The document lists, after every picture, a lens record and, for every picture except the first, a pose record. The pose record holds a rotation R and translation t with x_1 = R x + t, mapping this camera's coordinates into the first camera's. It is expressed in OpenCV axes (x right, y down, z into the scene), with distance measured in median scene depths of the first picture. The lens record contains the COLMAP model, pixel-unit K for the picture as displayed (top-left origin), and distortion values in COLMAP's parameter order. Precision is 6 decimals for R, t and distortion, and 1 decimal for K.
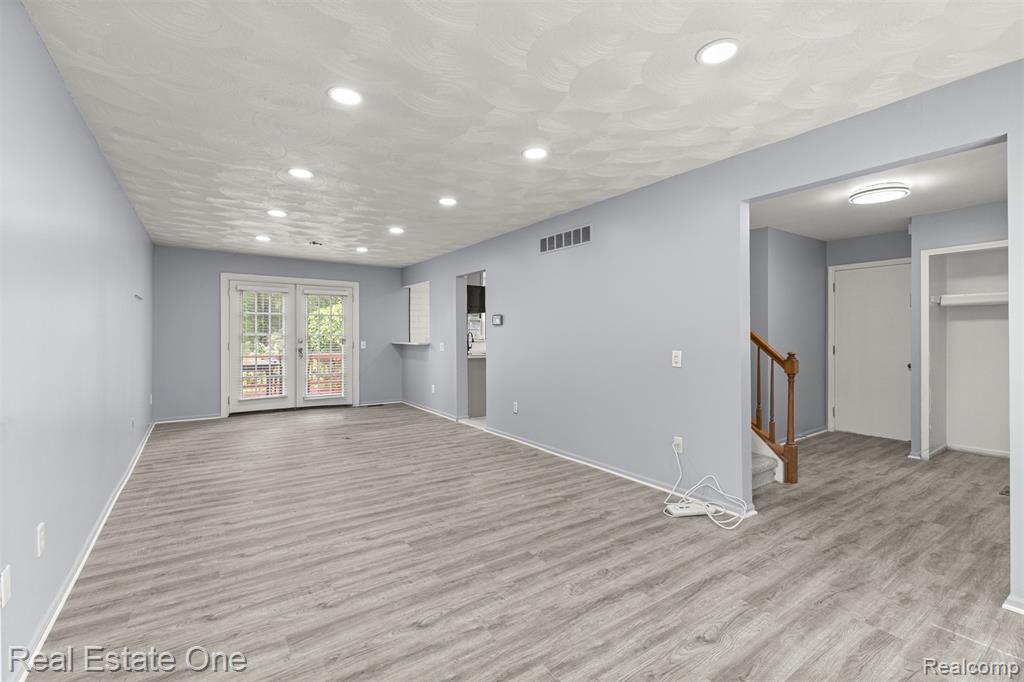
lens RADIAL K [[441.4, 0, 512.0], [0, 441.4, 341.0], [0, 0, 1]] dist [0.001556, 0.000205]
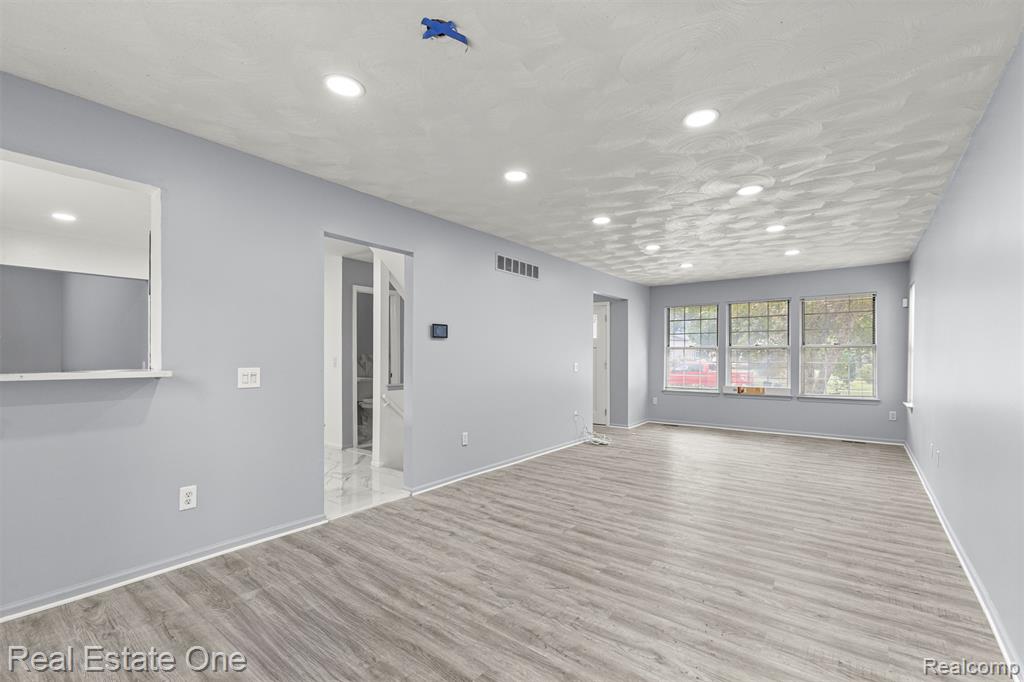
lens RADIAL K [[454.7, 0, 511.3], [0, 454.7, 359.1], [0, 0, 1]] dist [0.007869, 0.000067]
pose [[-0.301867, -0.008996, 0.953308, -1.269831], [0.007085, 0.999907, 0.011679, -0.014078], [-0.953324, 0.010279, -0.301775, 1.781322]]
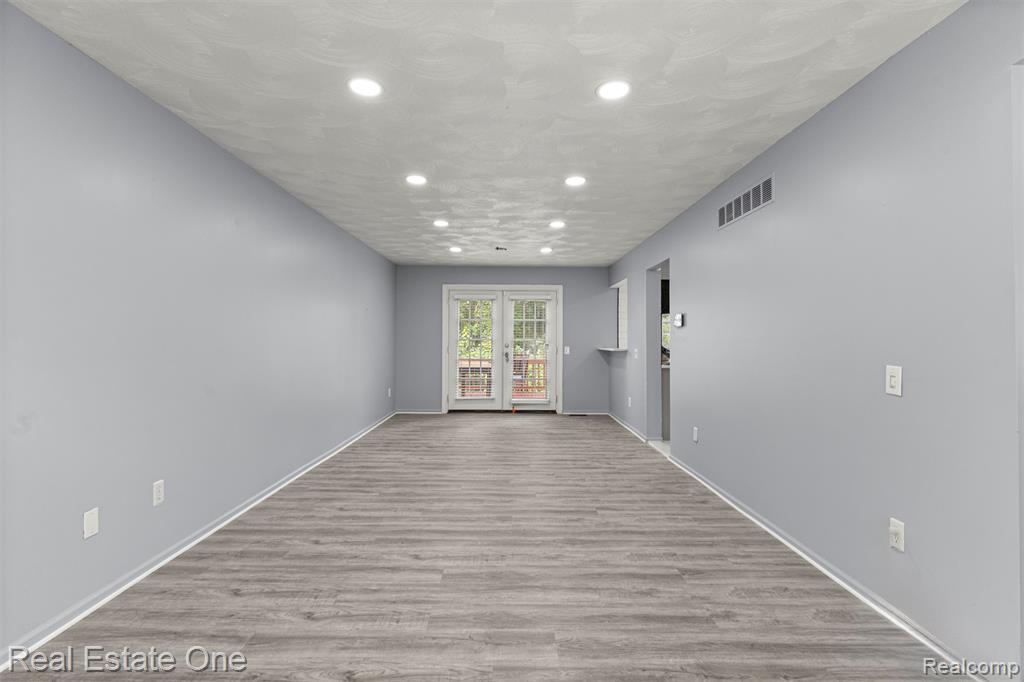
lens RADIAL K [[465.2, 0, 512.0], [0, 465.2, 341.0], [0, 0, 1]] dist [-0.003490, 0.000216]
pose [[0.825973, 0.001997, -0.563707, 0.302357], [-0.009601, 0.999899, -0.010525, 0.001230], [0.563629, 0.014105, 0.825908, 0.233445]]
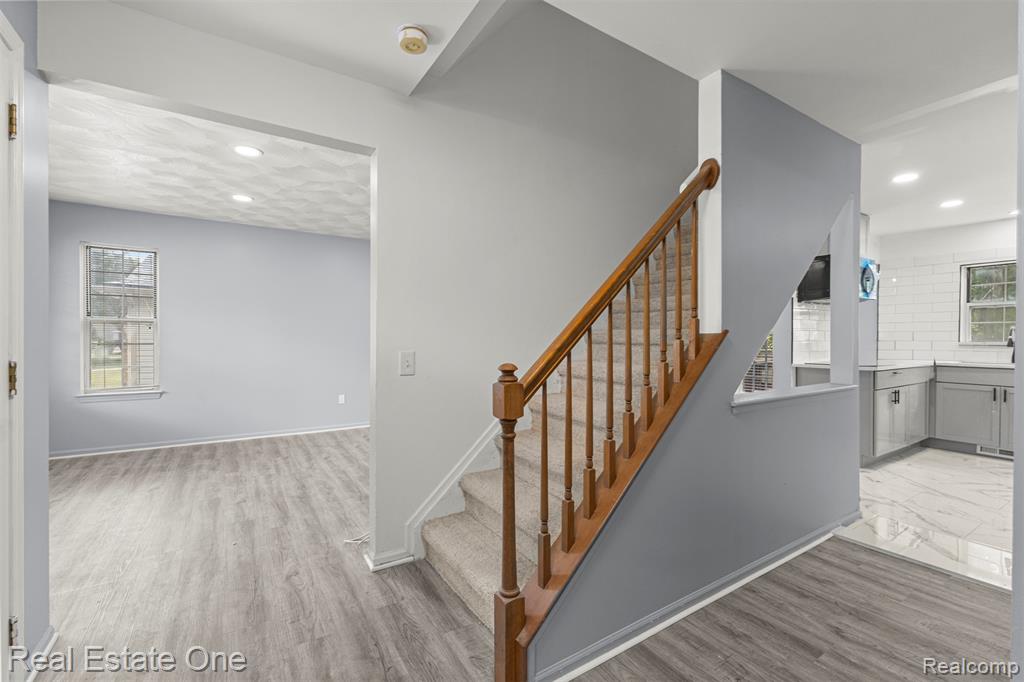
lens RADIAL K [[450.2, 0, 512.0], [0, 450.2, 341.0], [0, 0, 1]] dist [0.008539, -0.000383]
pose [[-0.039830, 0.003420, -0.999201, 1.149855], [-0.013879, 0.999896, 0.003975, 0.005616], [0.999110, 0.014026, -0.039779, 1.122507]]
